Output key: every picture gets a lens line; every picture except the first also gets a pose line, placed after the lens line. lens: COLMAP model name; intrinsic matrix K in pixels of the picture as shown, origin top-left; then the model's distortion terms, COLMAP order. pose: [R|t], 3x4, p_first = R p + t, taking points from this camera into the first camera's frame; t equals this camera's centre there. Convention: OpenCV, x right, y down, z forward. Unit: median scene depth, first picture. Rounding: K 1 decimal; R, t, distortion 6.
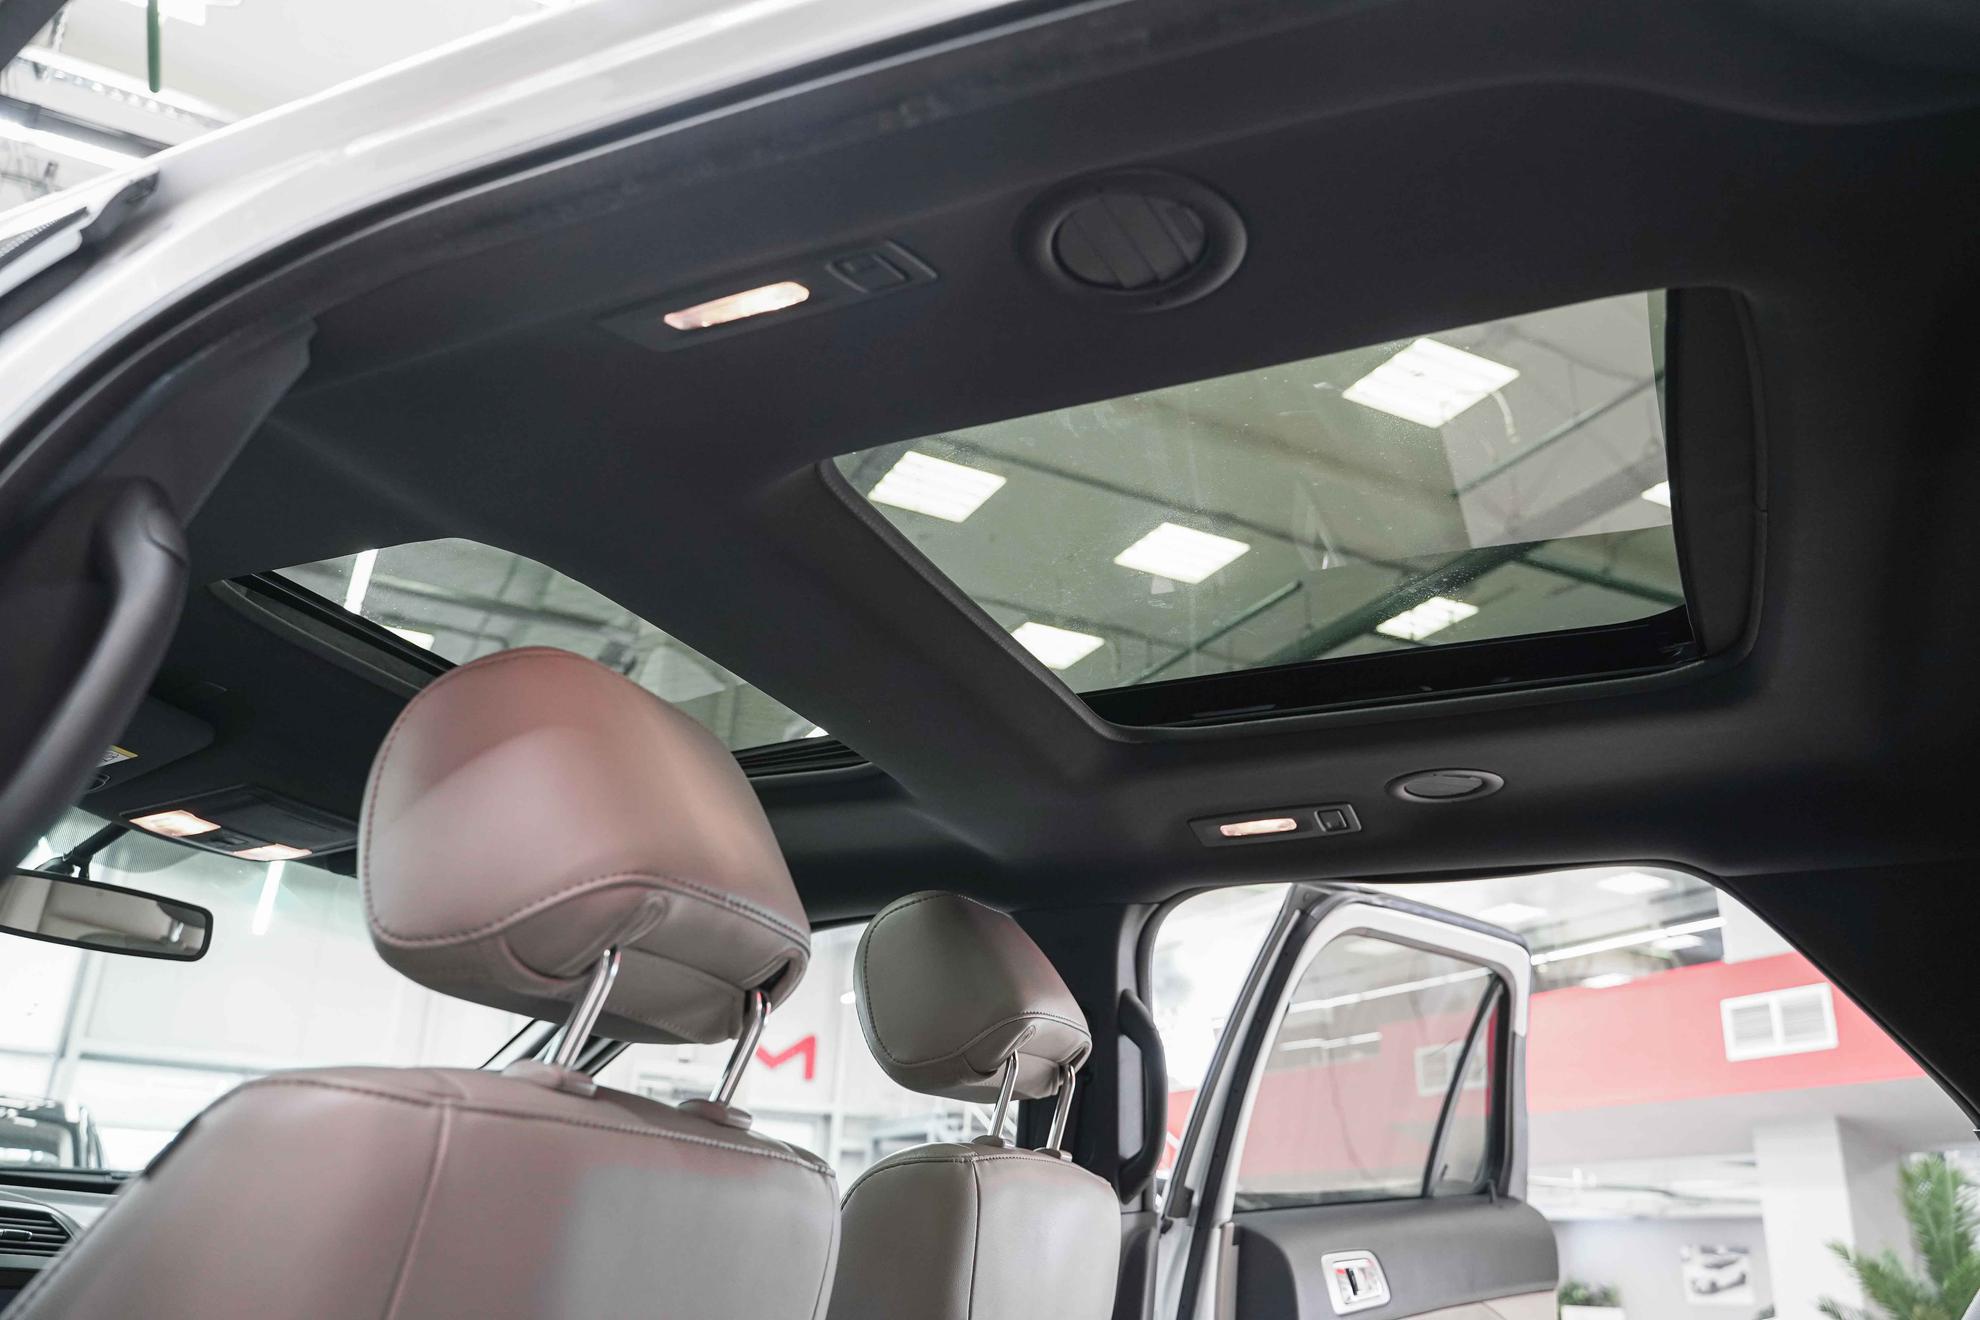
lens RADIAL K [[1606.8, 0, 995.5], [0, 1606.8, 661.8], [0, 0, 1]] dist [-0.015986, 0.023779]
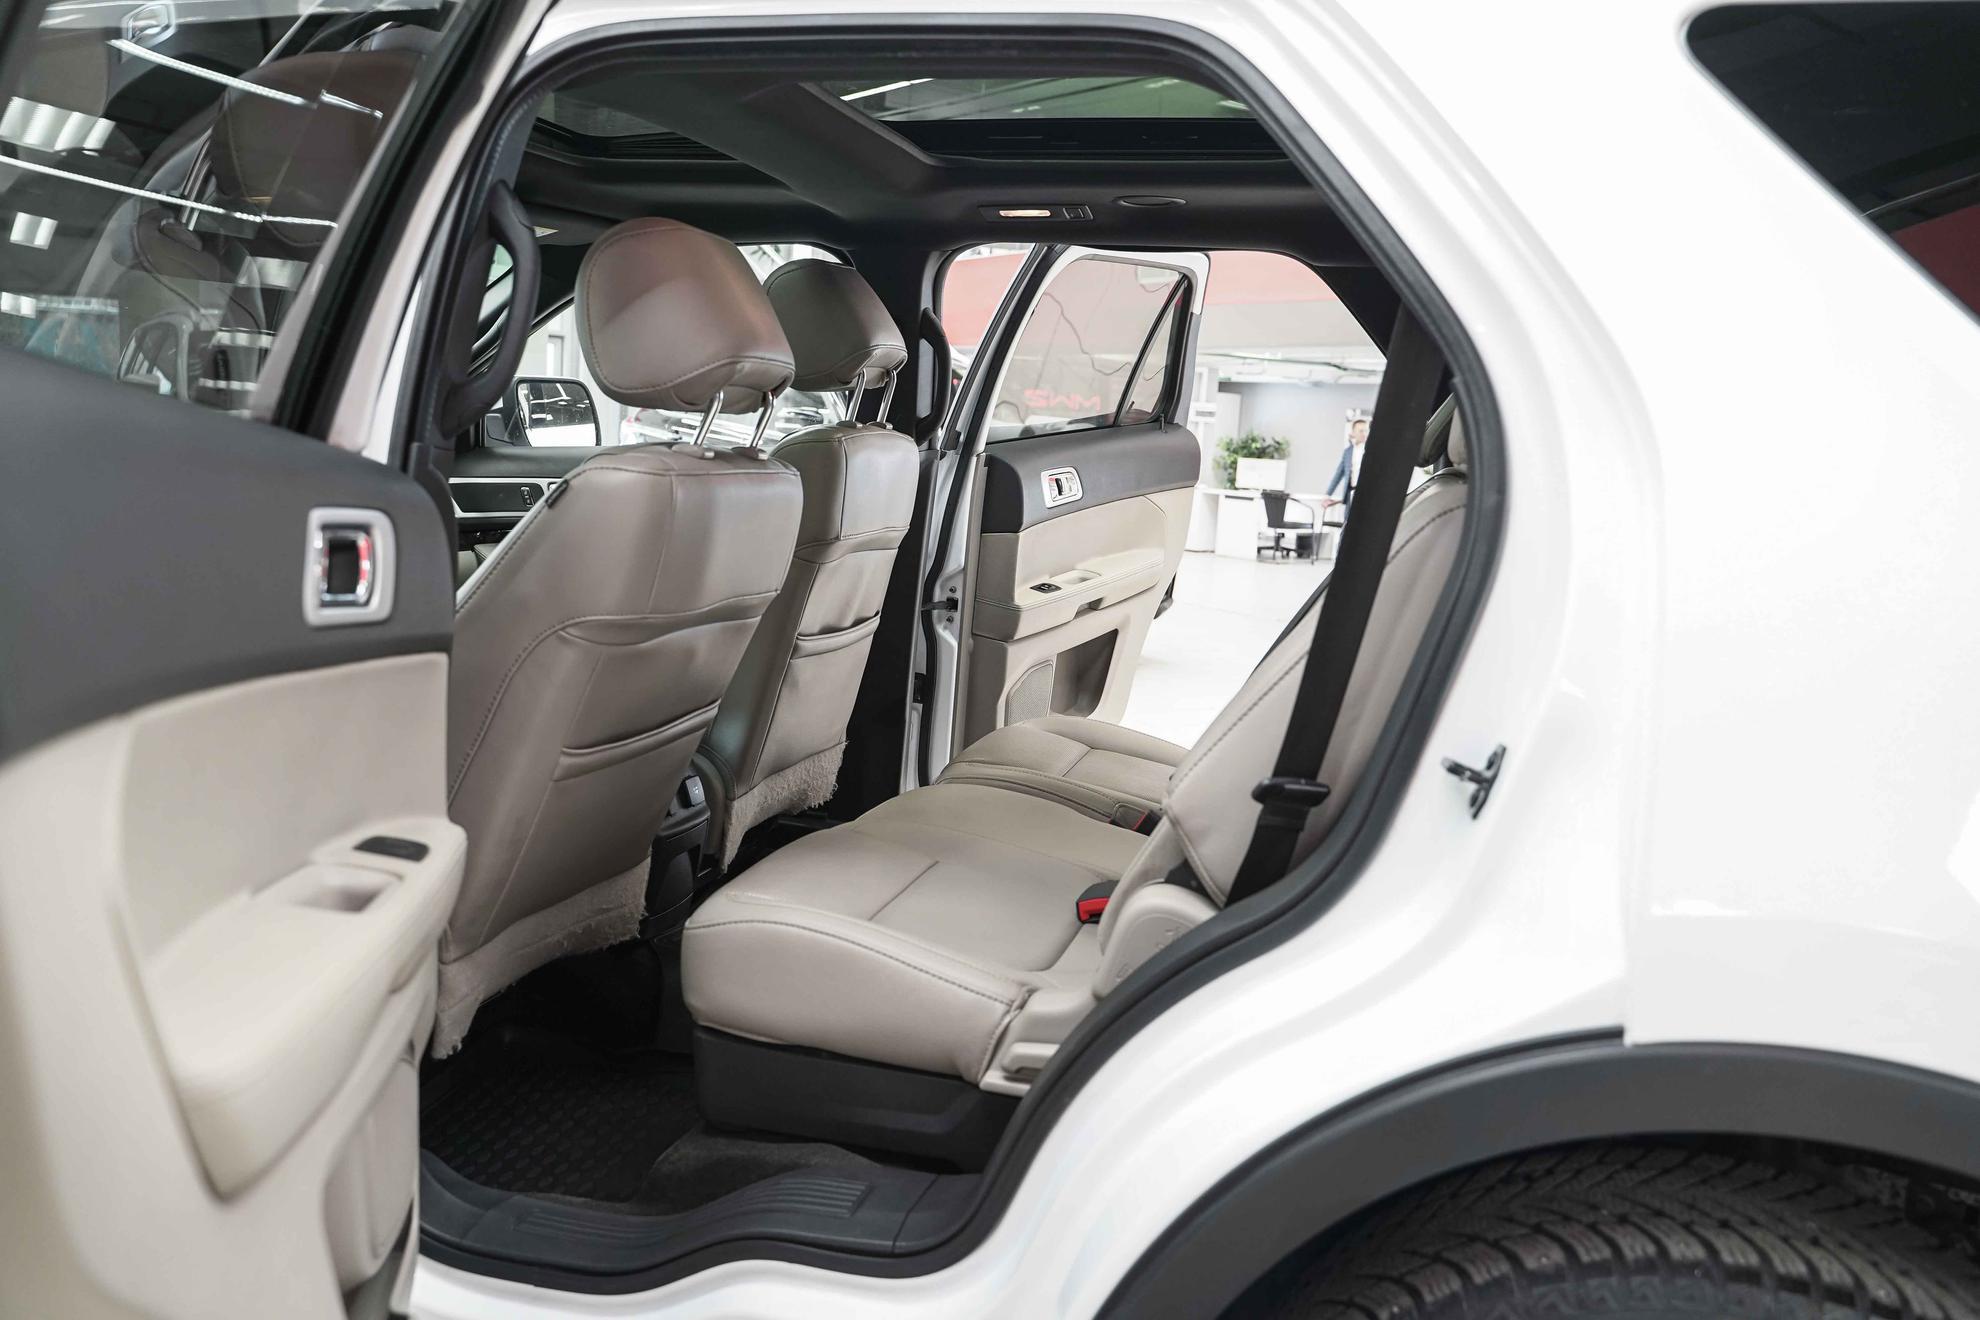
lens RADIAL K [[1606.8, 0, 989.3], [0, 1606.8, 659.5], [0, 0, 1]] dist [-0.015986, 0.023779]
pose [[0.987401, -0.004754, 0.158164, -0.090631], [-0.074212, 0.868890, 0.489411, -0.227133], [-0.139754, -0.494983, 0.857590, -0.405374]]
